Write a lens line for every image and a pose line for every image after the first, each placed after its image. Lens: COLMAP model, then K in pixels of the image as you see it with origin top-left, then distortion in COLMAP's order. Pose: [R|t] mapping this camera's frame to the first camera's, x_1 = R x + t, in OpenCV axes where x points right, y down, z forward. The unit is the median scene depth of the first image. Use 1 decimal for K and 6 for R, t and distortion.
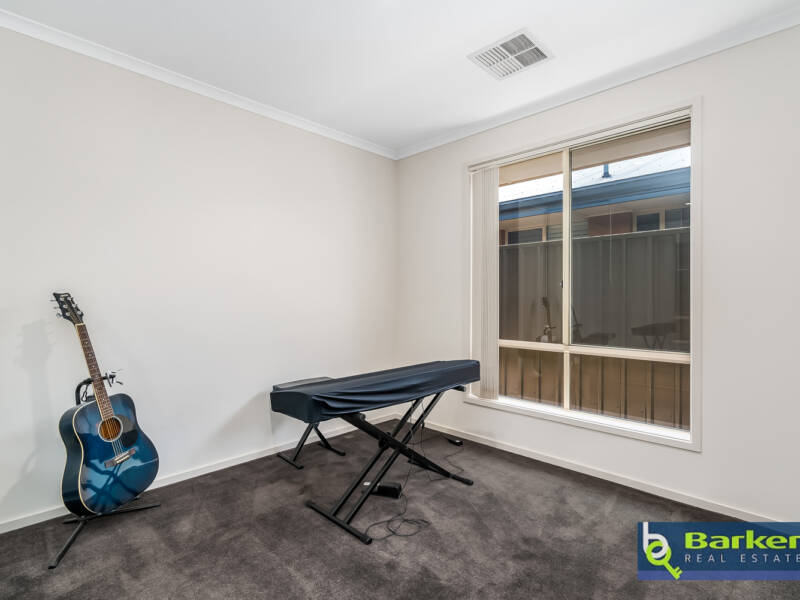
lens RADIAL K [[409.2, 0, 397.1], [0, 409.2, 298.1], [0, 0, 1]] dist [0.000707, -0.000183]
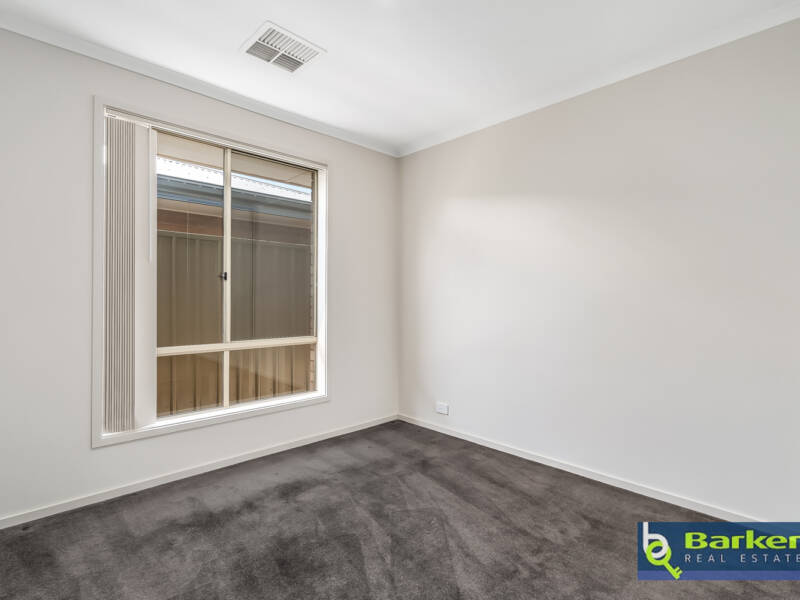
lens RADIAL K [[409.2, 0, 397.1], [0, 409.2, 300.5], [0, 0, 1]] dist [0.000707, -0.000183]
pose [[0.004237, -0.006433, 0.999970, -0.579247], [-0.002739, 0.999975, 0.006445, 0.003489], [-0.999987, -0.002767, 0.004220, 0.576626]]
